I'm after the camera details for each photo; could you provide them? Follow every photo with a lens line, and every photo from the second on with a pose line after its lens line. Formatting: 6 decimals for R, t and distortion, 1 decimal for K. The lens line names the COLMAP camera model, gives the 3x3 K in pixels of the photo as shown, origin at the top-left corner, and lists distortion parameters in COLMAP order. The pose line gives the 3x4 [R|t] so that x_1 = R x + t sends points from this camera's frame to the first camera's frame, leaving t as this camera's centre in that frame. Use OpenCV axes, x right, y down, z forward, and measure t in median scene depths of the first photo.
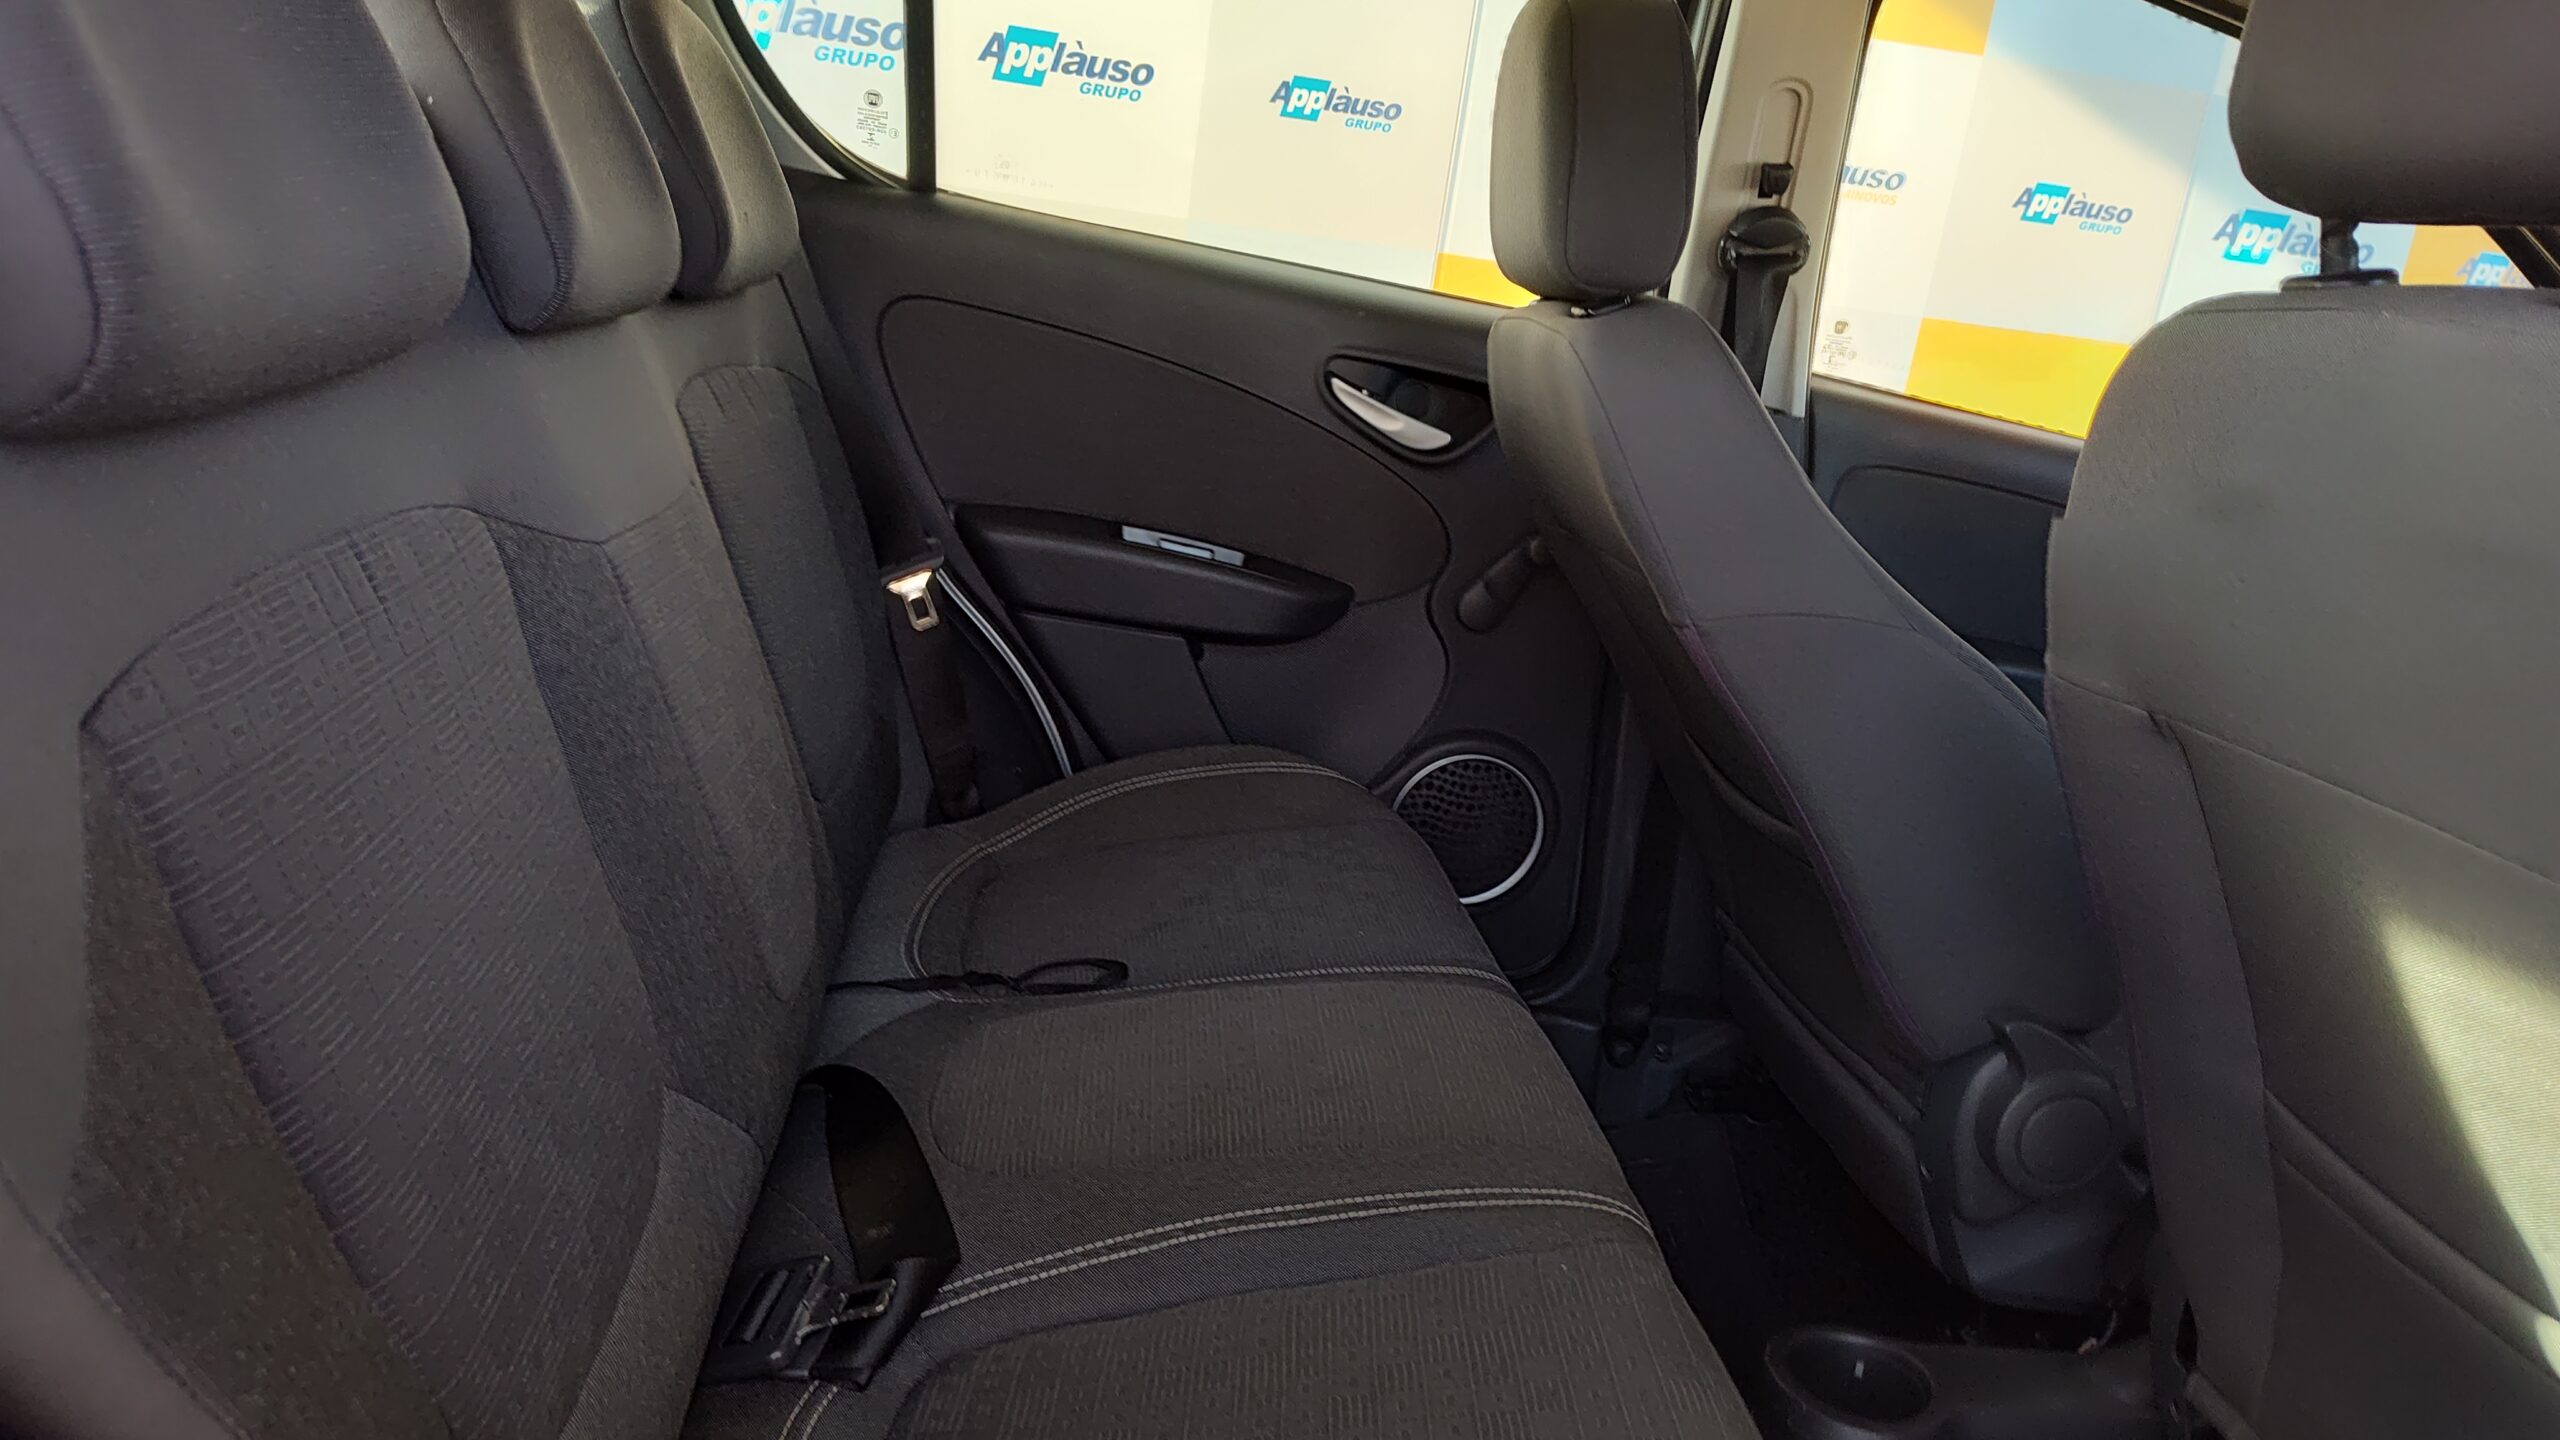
lens RADIAL K [[1865.2, 0, 1283.8], [0, 1865.2, 728.9], [0, 0, 1]] dist [0.049850, -0.075533]
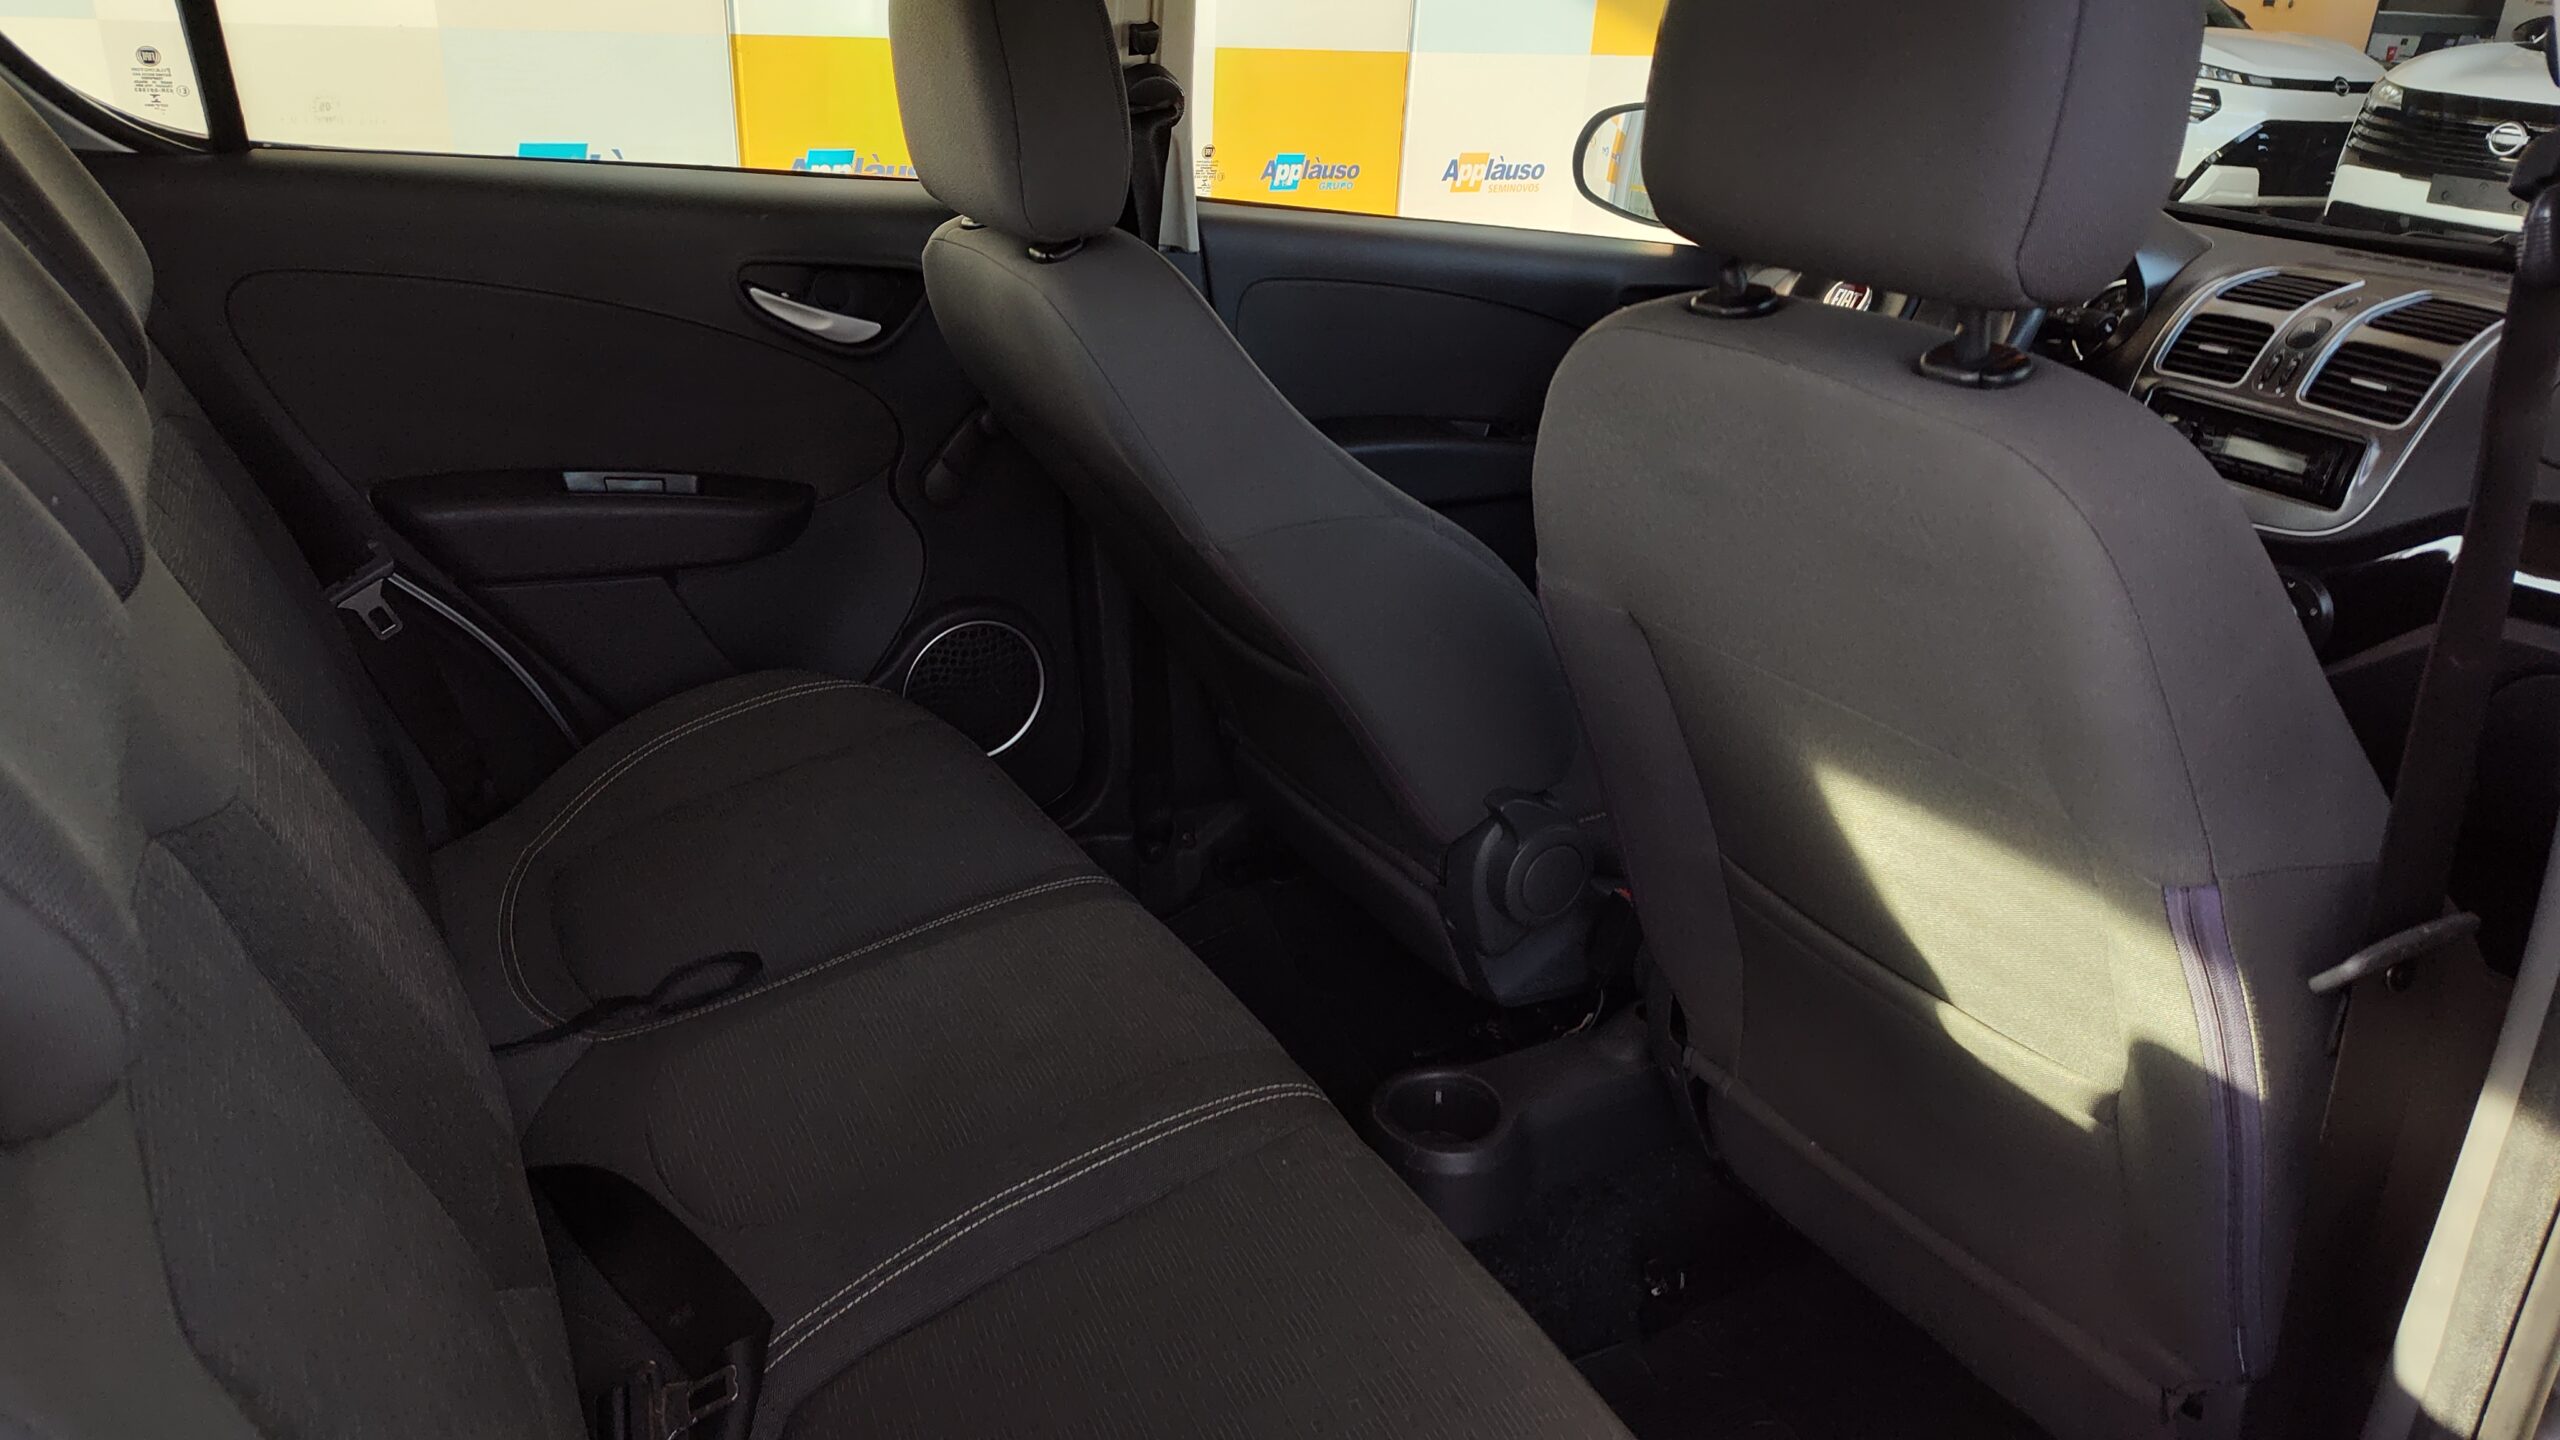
lens RADIAL K [[1865.2, 0, 1283.8], [0, 1865.2, 728.9], [0, 0, 1]] dist [0.049850, -0.075533]
pose [[0.911684, -0.244785, 0.330018, -0.105622], [0.172246, 0.956878, 0.233913, -0.154961], [-0.373046, -0.156410, 0.914534, -0.046919]]
